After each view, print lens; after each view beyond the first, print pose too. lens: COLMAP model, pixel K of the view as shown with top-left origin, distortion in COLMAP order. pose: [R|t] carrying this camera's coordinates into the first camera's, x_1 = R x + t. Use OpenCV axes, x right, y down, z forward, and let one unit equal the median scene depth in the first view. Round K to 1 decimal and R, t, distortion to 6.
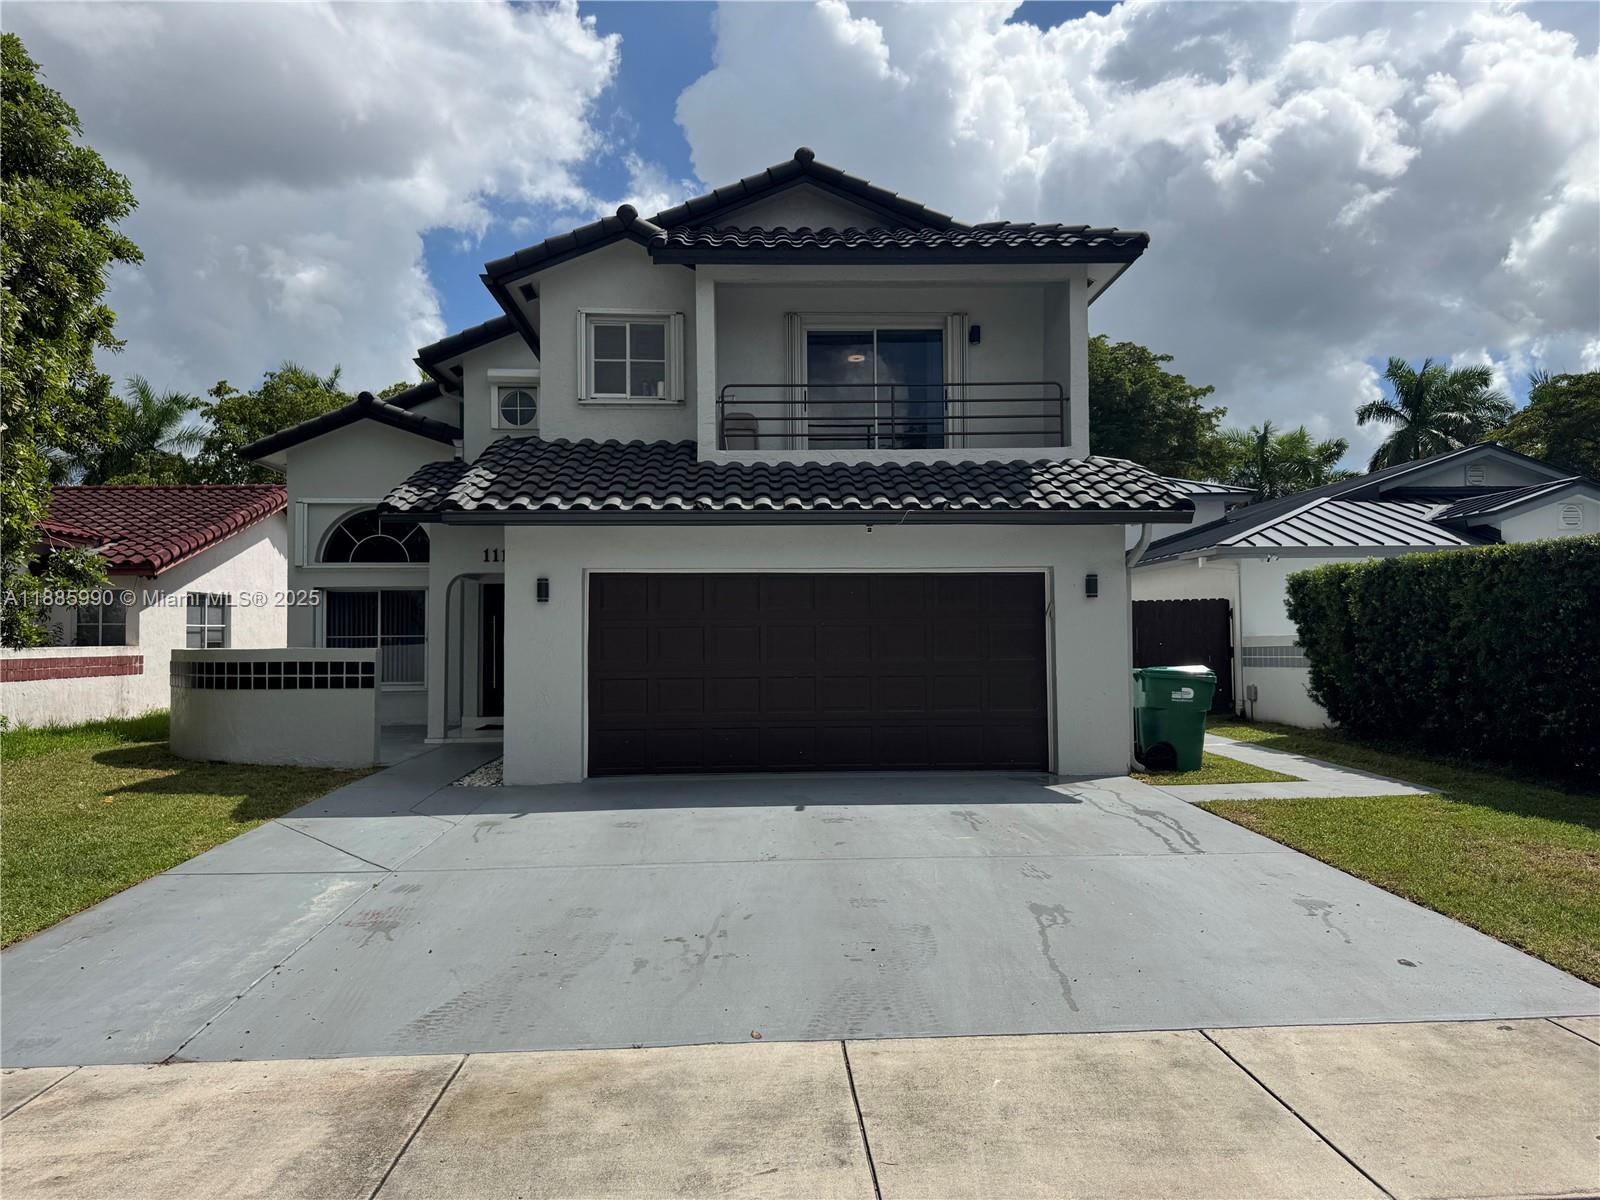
lens RADIAL K [[1094.3, 0, 811.4], [0, 1094.3, 594.5], [0, 0, 1]] dist [0.004821, -0.054215]
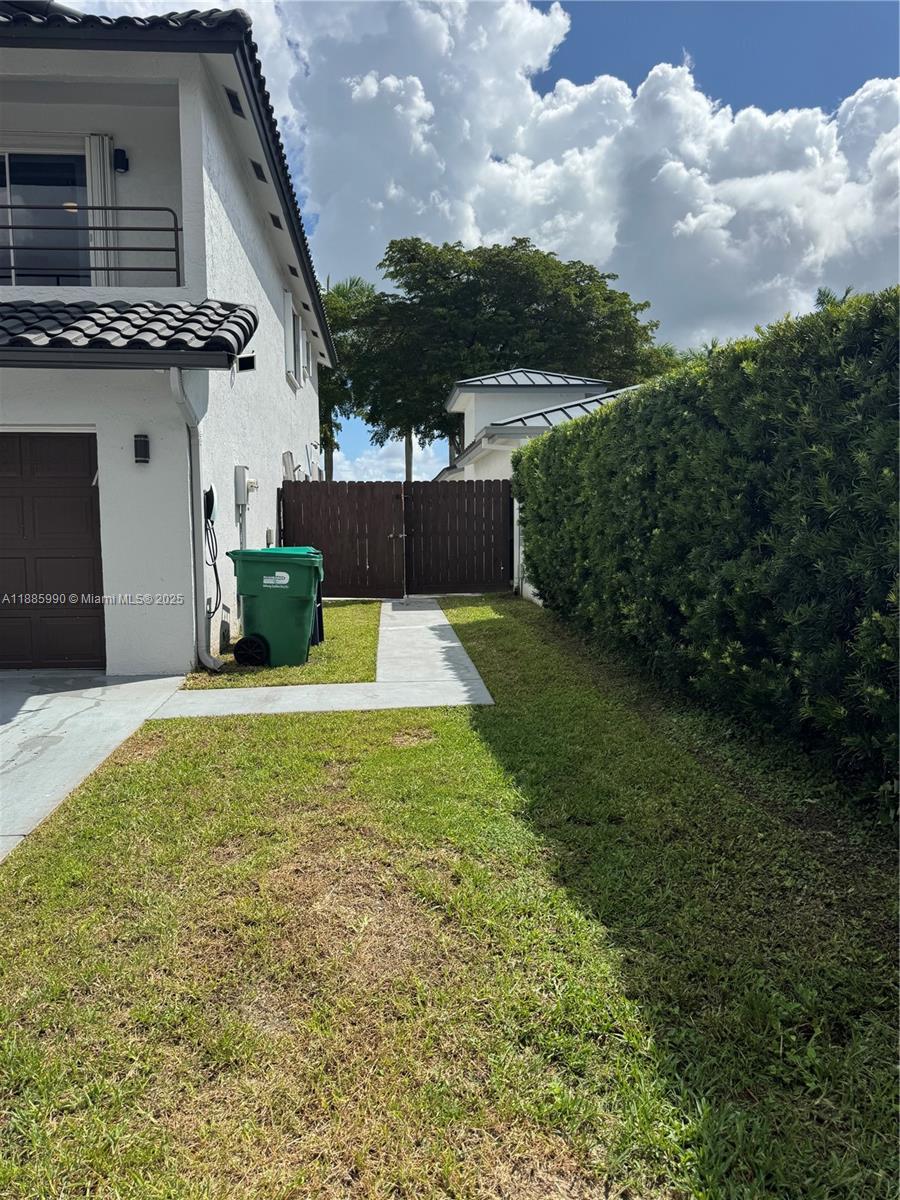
lens RADIAL K [[820.7, 0, 450.0], [0, 820.7, 600.0], [0, 0, 1]] dist [0.004821, -0.054215]
pose [[0.999559, 0.006738, 0.028923, 0.134103], [-0.010652, 0.990459, 0.137393, 0.005060], [-0.027722, -0.137641, 0.990094, 0.104051]]
